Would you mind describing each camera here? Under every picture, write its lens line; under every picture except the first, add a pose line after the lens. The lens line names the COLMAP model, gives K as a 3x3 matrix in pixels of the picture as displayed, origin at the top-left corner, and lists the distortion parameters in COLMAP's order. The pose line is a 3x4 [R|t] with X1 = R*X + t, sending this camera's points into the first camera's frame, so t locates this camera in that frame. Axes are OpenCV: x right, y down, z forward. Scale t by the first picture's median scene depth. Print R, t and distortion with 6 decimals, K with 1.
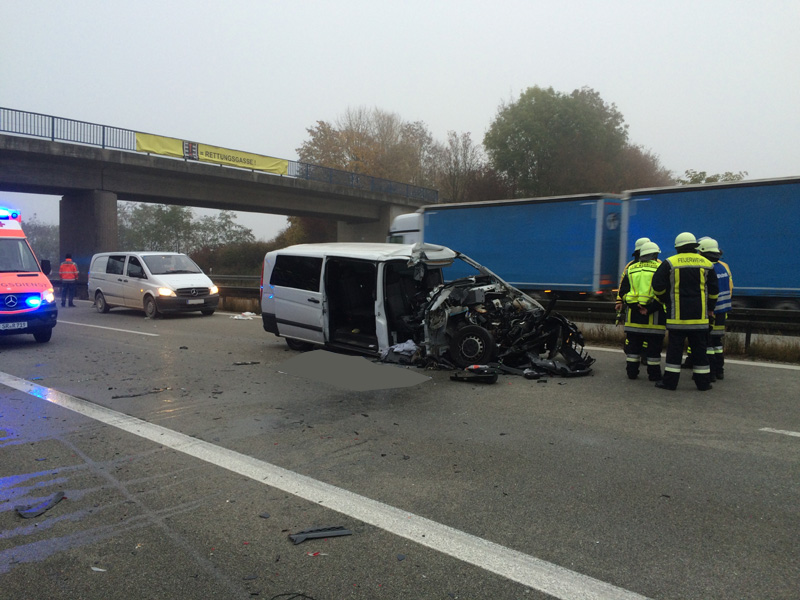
lens RADIAL K [[683.2, 0, 400.0], [0, 683.2, 300.0], [0, 0, 1]] dist [0.040534, -0.053943]
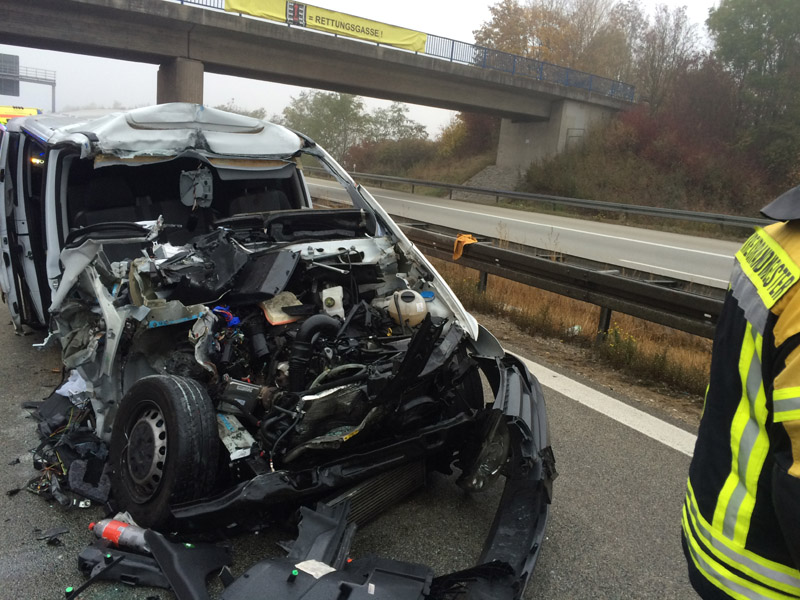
lens RADIAL K [[683.2, 0, 400.0], [0, 683.2, 300.0], [0, 0, 1]] dist [0.040534, -0.053943]
pose [[0.950133, 0.130869, -0.283056, 0.068983], [-0.091504, 0.984726, 0.148129, -0.012115], [0.298118, -0.114841, 0.947596, 0.178809]]
